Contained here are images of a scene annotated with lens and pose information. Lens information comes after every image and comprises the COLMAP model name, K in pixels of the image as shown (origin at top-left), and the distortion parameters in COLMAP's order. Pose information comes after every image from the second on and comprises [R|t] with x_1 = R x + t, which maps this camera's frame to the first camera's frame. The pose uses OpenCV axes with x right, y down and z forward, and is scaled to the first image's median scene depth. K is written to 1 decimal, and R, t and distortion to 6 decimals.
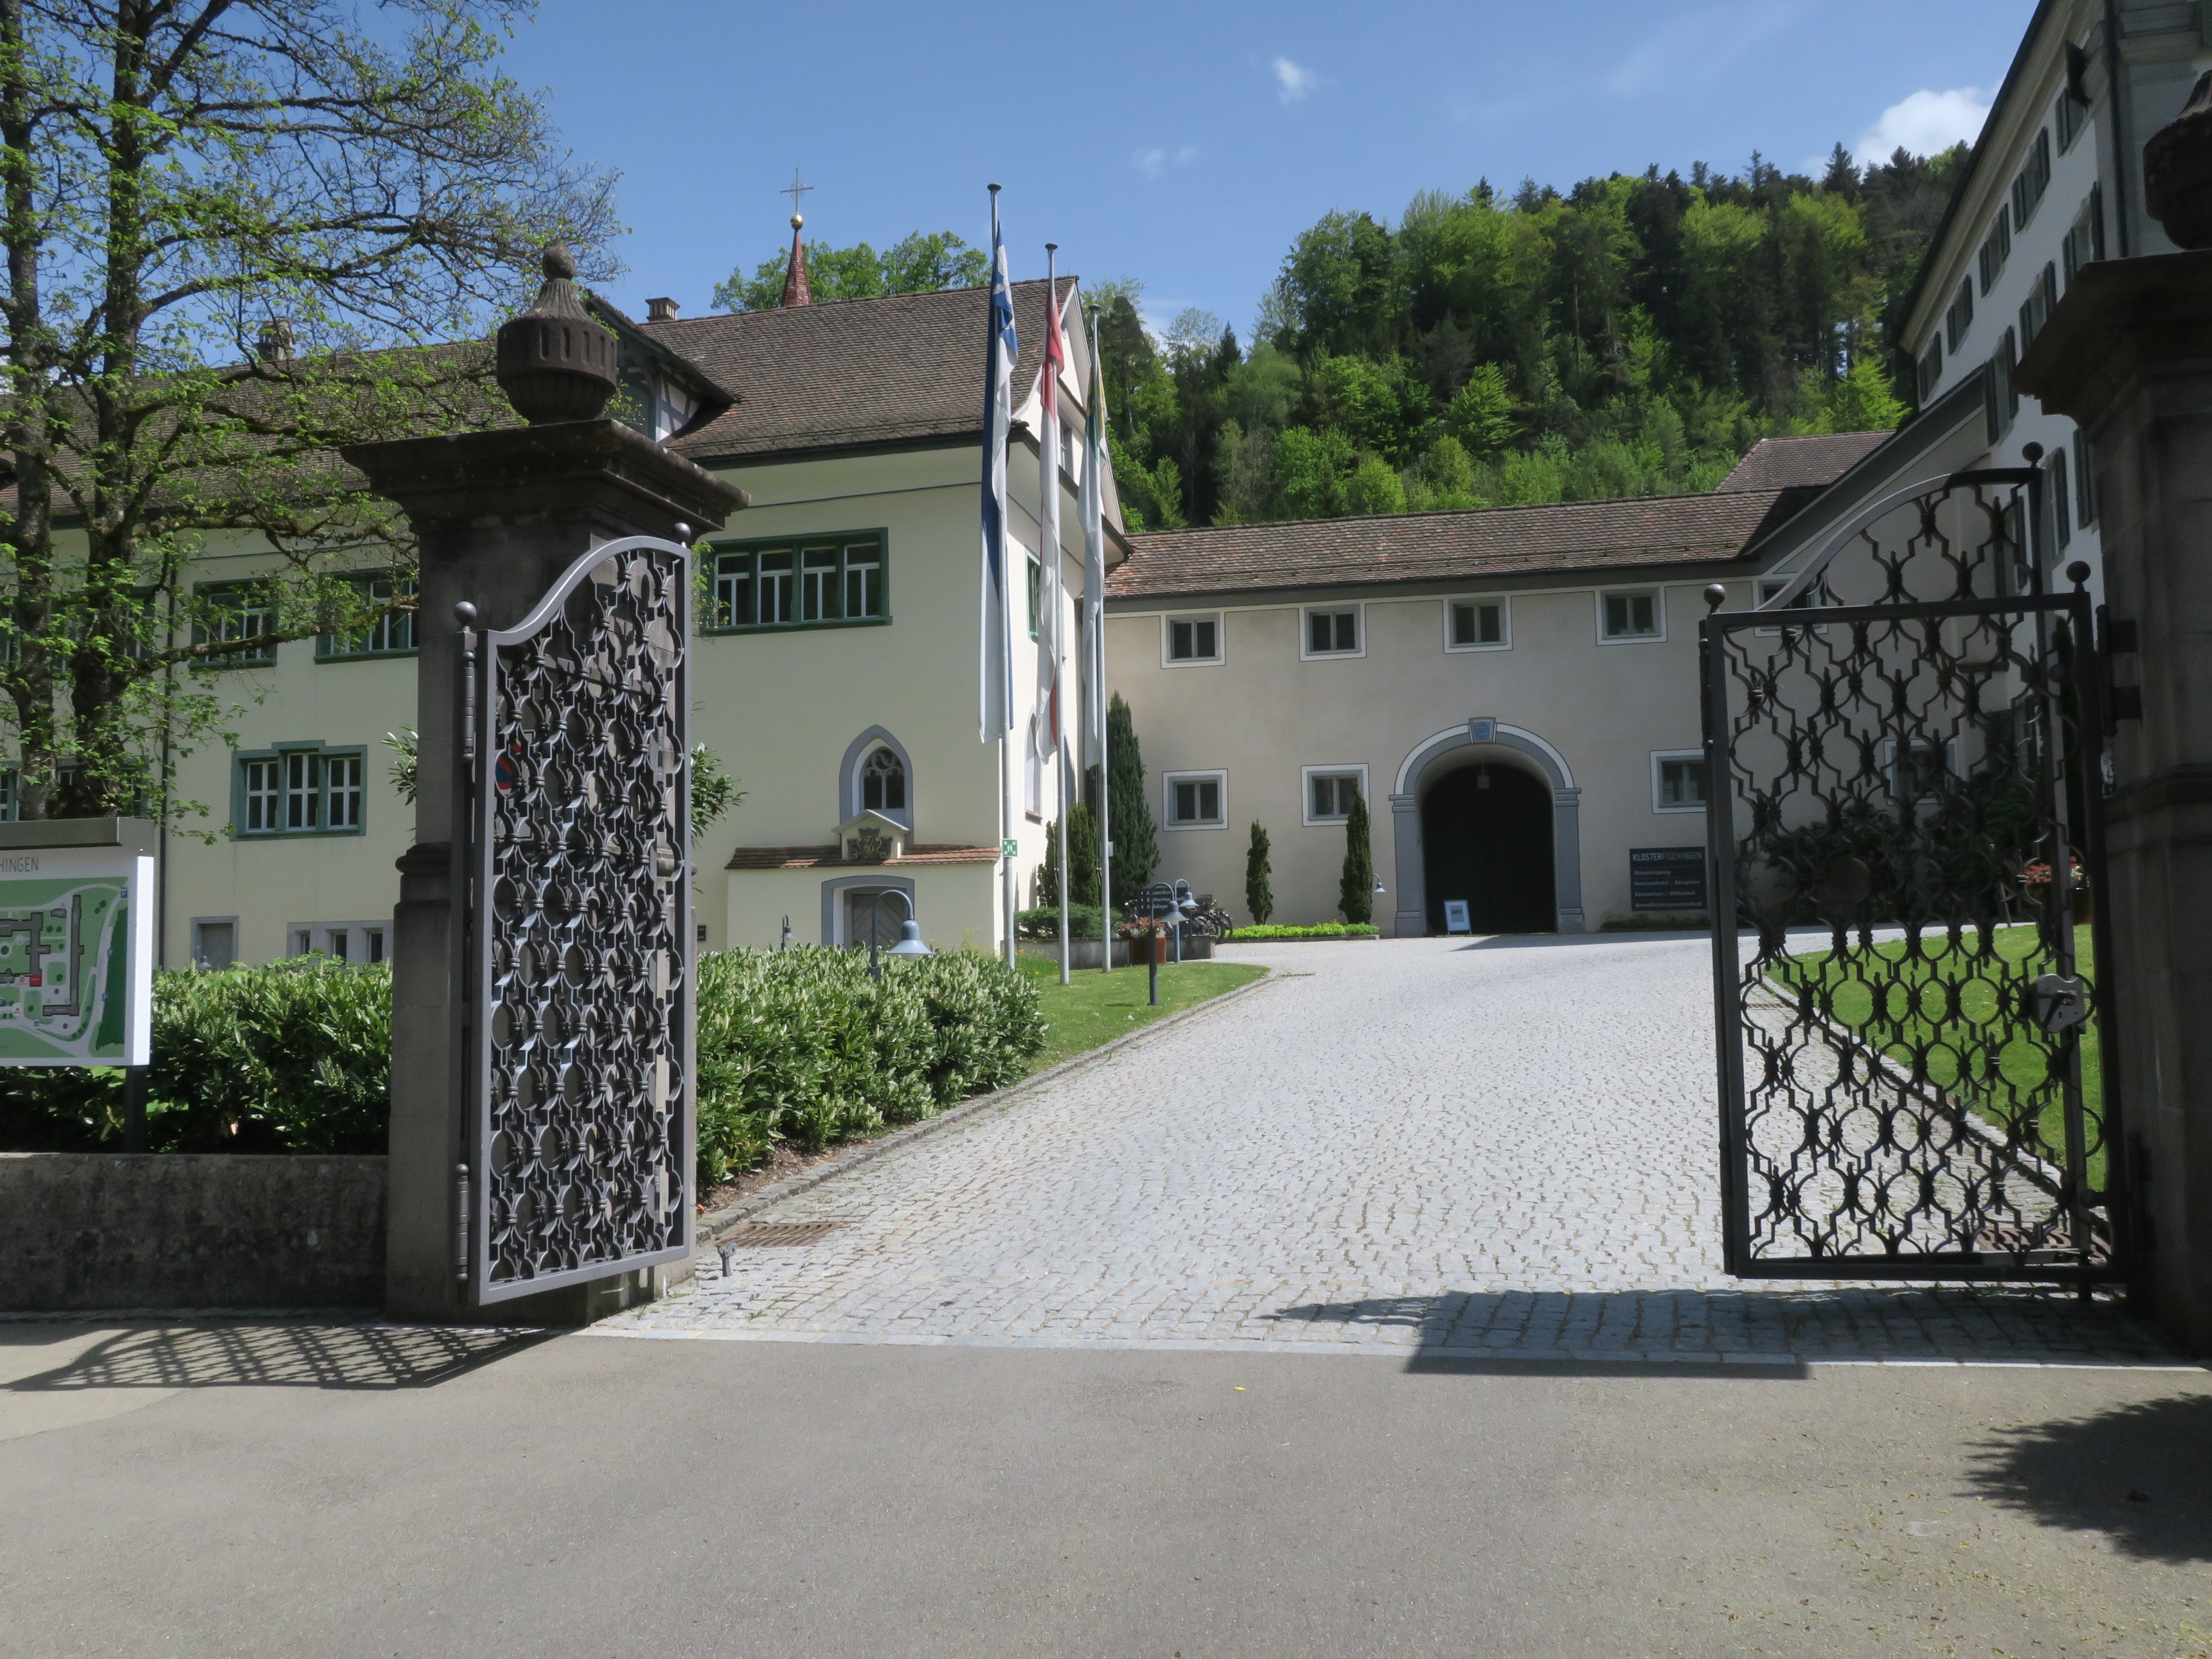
lens RADIAL K [[1961.4, 0, 1106.3], [0, 1961.4, 831.3], [0, 0, 1]] dist [-0.009880, -0.001100]
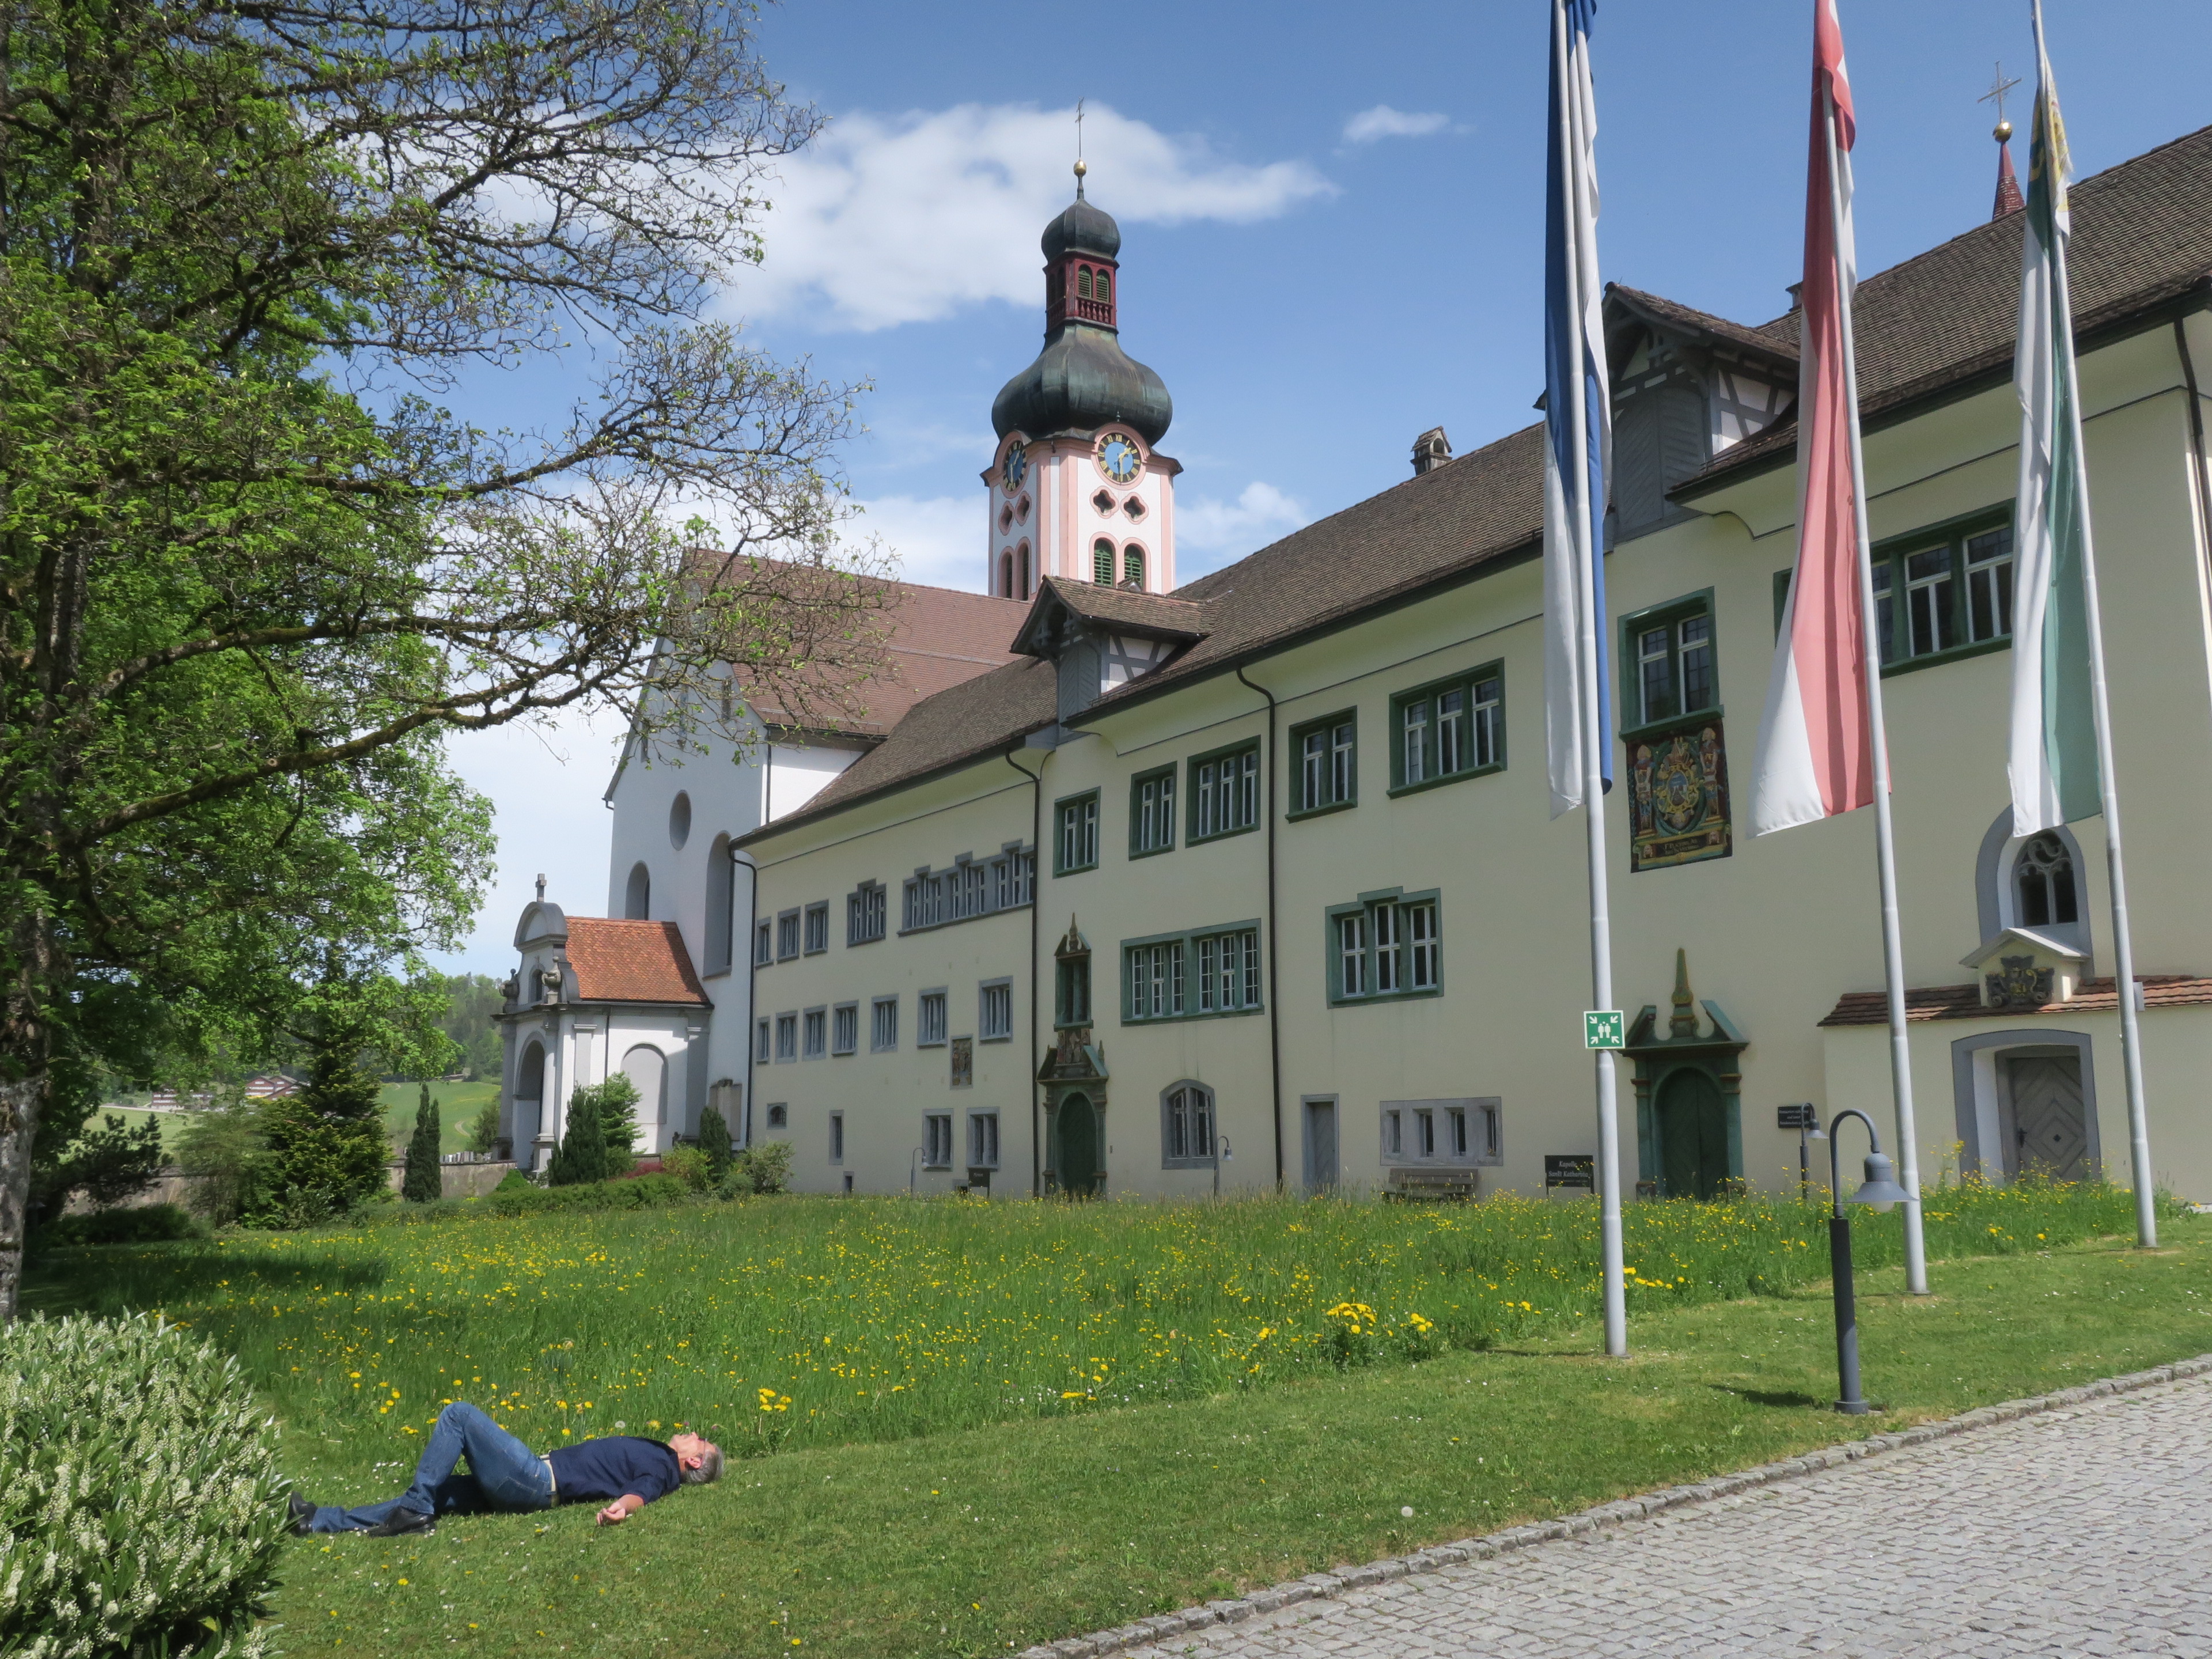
lens RADIAL K [[1961.4, 0, 1108.4], [0, 1961.4, 828.3], [0, 0, 1]] dist [-0.009880, -0.001100]
pose [[0.711056, -0.102580, -0.695612, 0.110950], [0.056153, 0.994425, -0.089246, -0.002550], [0.700890, 0.024398, 0.712852, 0.302165]]
